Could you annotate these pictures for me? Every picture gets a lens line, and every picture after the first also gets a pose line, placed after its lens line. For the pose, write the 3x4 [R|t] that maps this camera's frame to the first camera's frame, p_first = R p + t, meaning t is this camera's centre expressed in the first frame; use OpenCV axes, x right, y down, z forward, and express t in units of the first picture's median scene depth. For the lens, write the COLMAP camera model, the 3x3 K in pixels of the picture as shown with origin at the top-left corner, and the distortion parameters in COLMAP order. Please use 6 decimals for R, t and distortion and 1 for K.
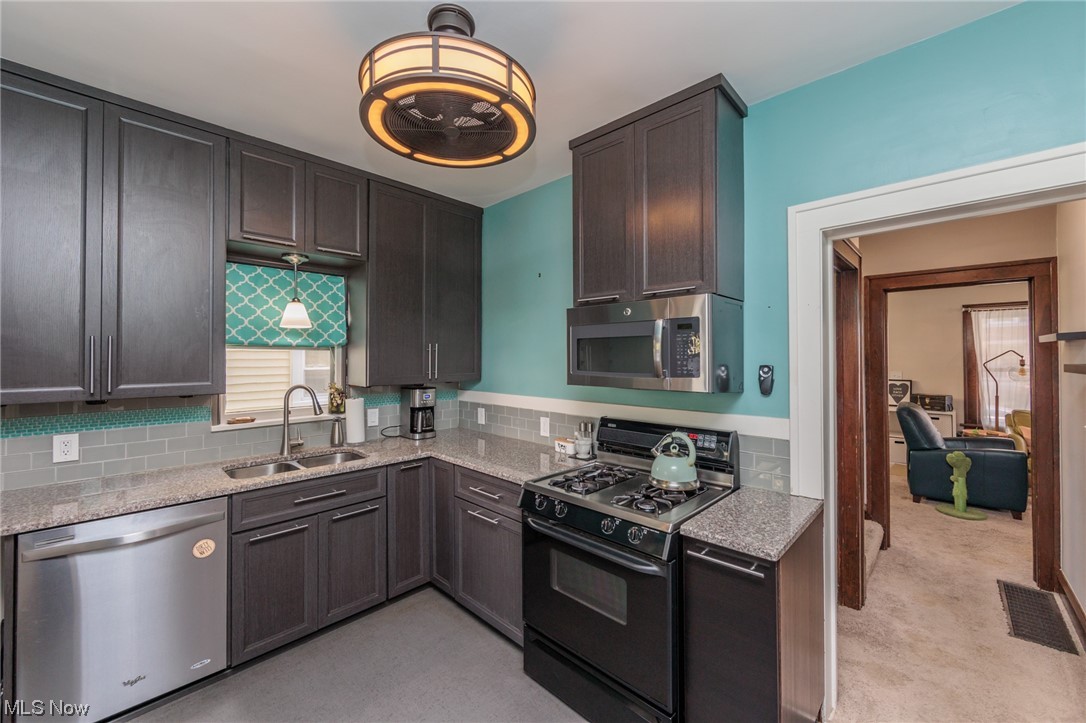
lens RADIAL K [[422.5, 0, 538.1], [0, 422.5, 355.2], [0, 0, 1]] dist [0.001472, -0.001700]
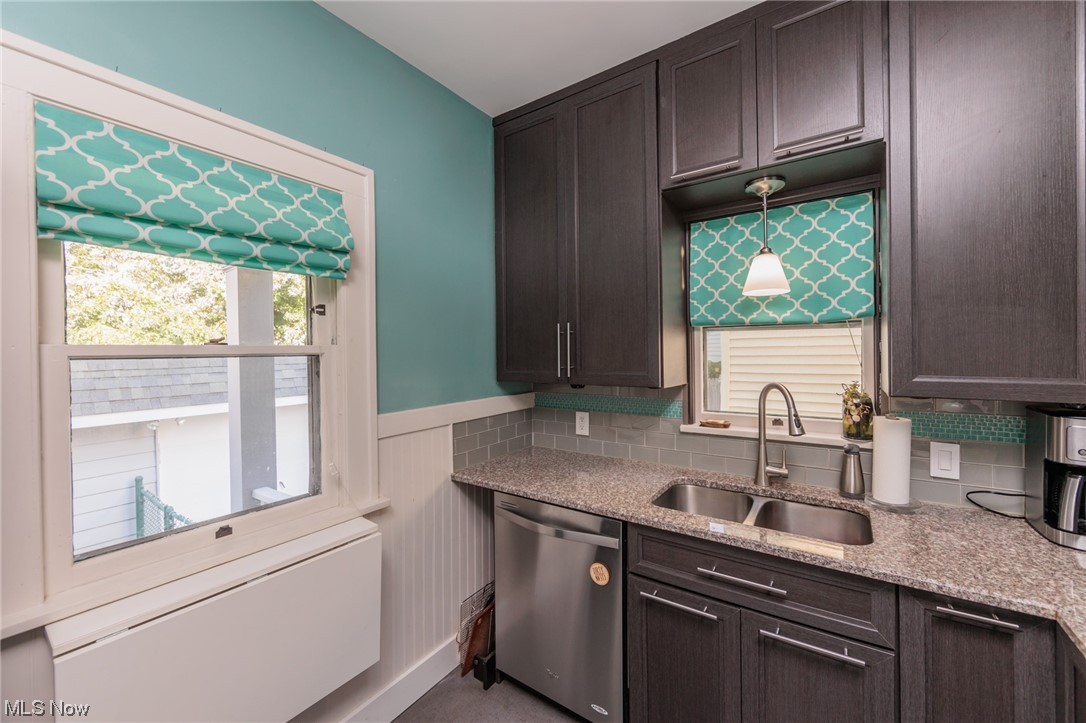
lens RADIAL K [[422.5, 0, 554.4], [0, 422.5, 354.2], [0, 0, 1]] dist [0.001472, -0.001700]
pose [[0.191286, 0.009135, -0.981492, -0.001683], [0.019233, 0.999730, 0.013053, 0.011631], [0.981346, -0.021374, 0.191059, 0.550167]]
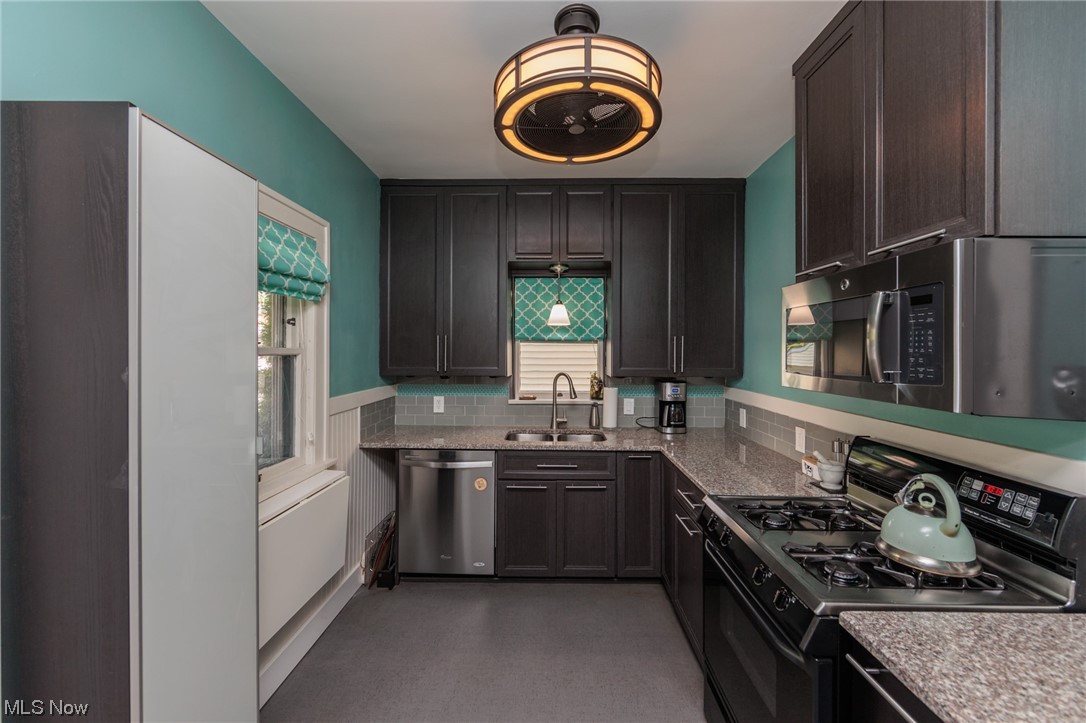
lens RADIAL K [[422.5, 0, 542.7], [0, 422.5, 353.6], [0, 0, 1]] dist [0.001472, -0.001700]
pose [[0.688954, 0.010111, -0.724735, 0.270389], [-0.001193, 0.999917, 0.012815, 0.000926], [0.724804, -0.007964, 0.688909, 0.127833]]
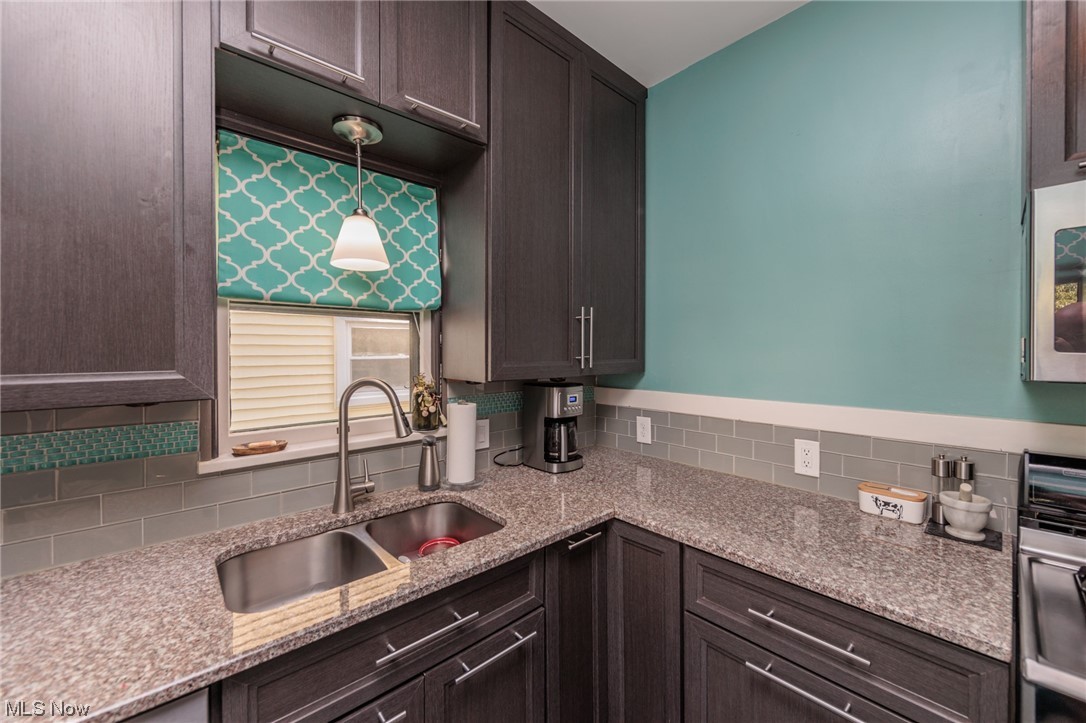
lens RADIAL K [[422.5, 0, 541.6], [0, 422.5, 356.0], [0, 0, 1]] dist [0.001472, -0.001700]
pose [[0.998418, -0.000734, -0.056229, -0.321160], [0.001612, 0.999877, 0.015588, 0.034564], [0.056211, -0.015654, 0.998296, 0.492812]]
